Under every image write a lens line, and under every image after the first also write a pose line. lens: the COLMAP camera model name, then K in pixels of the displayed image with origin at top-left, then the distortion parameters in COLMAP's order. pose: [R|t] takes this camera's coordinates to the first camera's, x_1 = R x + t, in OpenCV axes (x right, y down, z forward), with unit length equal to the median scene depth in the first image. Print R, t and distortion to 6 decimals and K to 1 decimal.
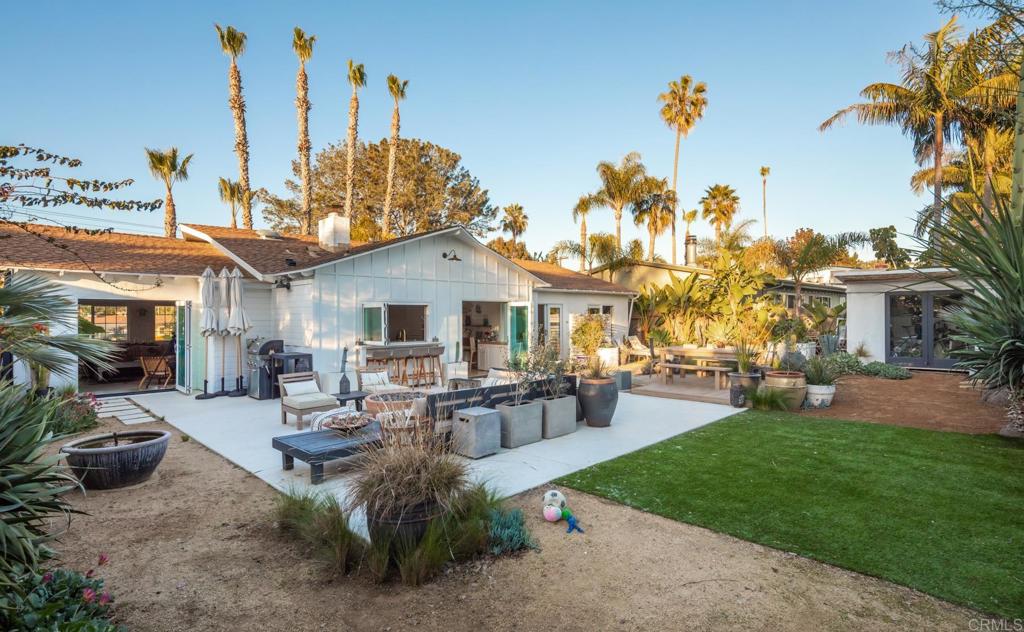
lens RADIAL K [[504.9, 0, 512.0], [0, 504.9, 316.0], [0, 0, 1]] dist [-0.000132, -0.000101]
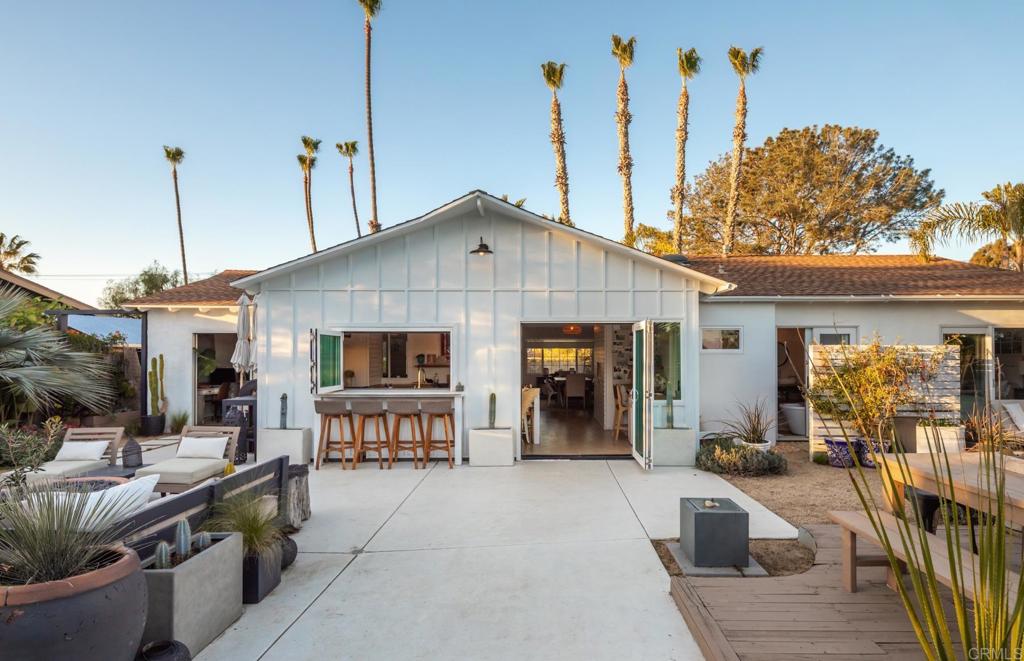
lens RADIAL K [[510.5, 0, 548.5], [0, 510.5, 355.2], [0, 0, 1]] dist [0.002284, -0.000119]
pose [[0.709389, 0.006428, -0.704787, 0.144170], [-0.001998, 0.999973, 0.007109, 0.001341], [0.704814, -0.003635, 0.709383, 0.254751]]
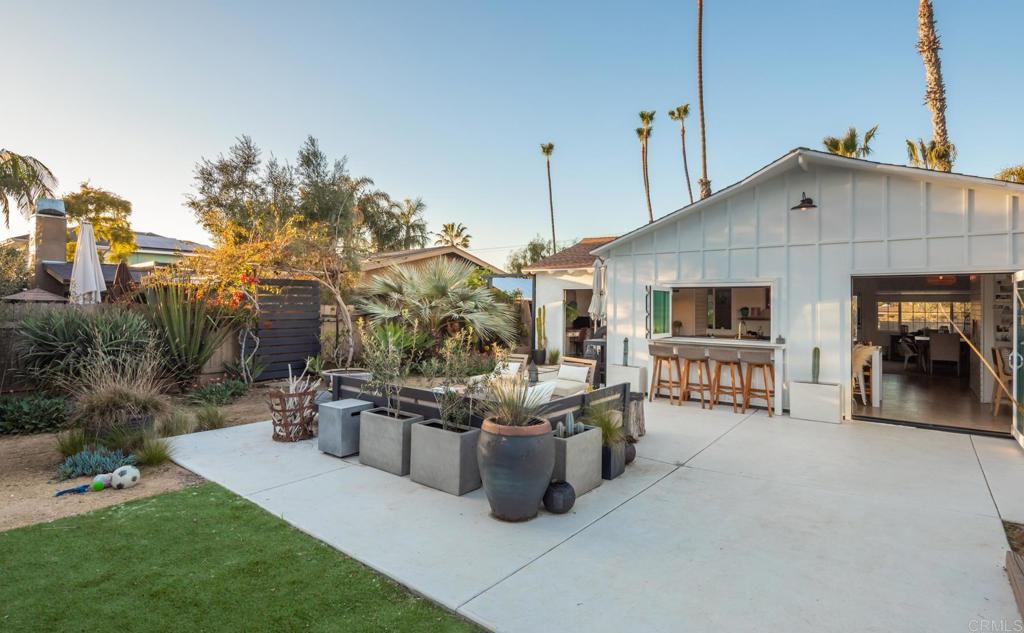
lens RADIAL K [[507.6, 0, 526.3], [0, 507.6, 297.8], [0, 0, 1]] dist [0.001454, -0.000257]
pose [[0.121045, -0.007224, -0.992621, 0.176542], [-0.008527, 0.999929, -0.008317, 0.000857], [0.992610, 0.009471, 0.120975, 0.242790]]
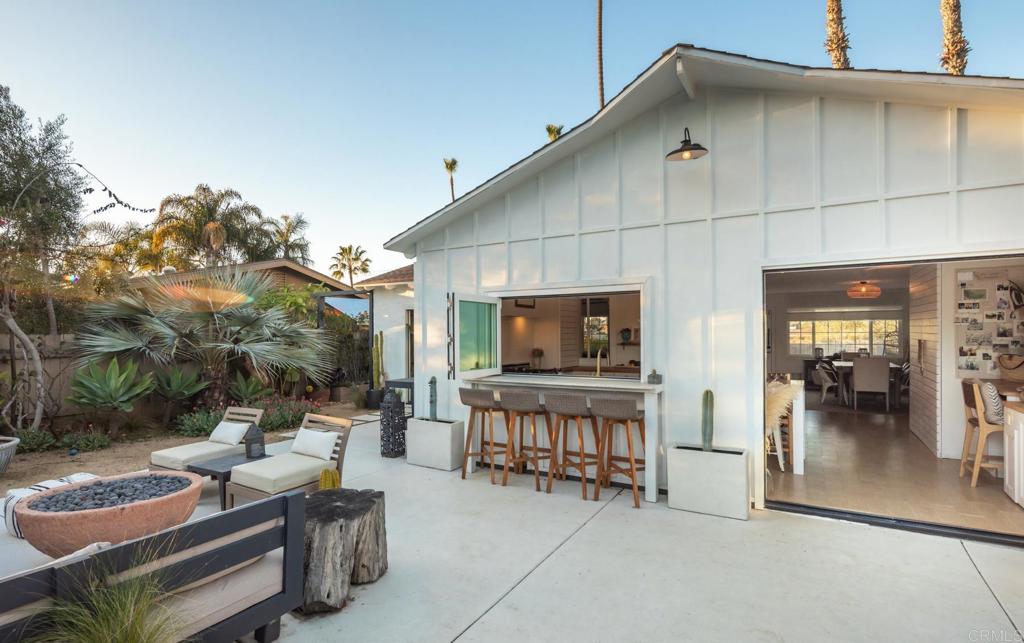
lens RADIAL K [[508.3, 0, 506.1], [0, 508.3, 335.8], [0, 0, 1]] dist [0.000584, 0.000019]
pose [[0.227095, 0.008342, -0.973837, 0.079321], [0.006924, 0.999924, 0.010181, 0.004140], [0.973848, -0.009055, 0.227020, 0.321587]]
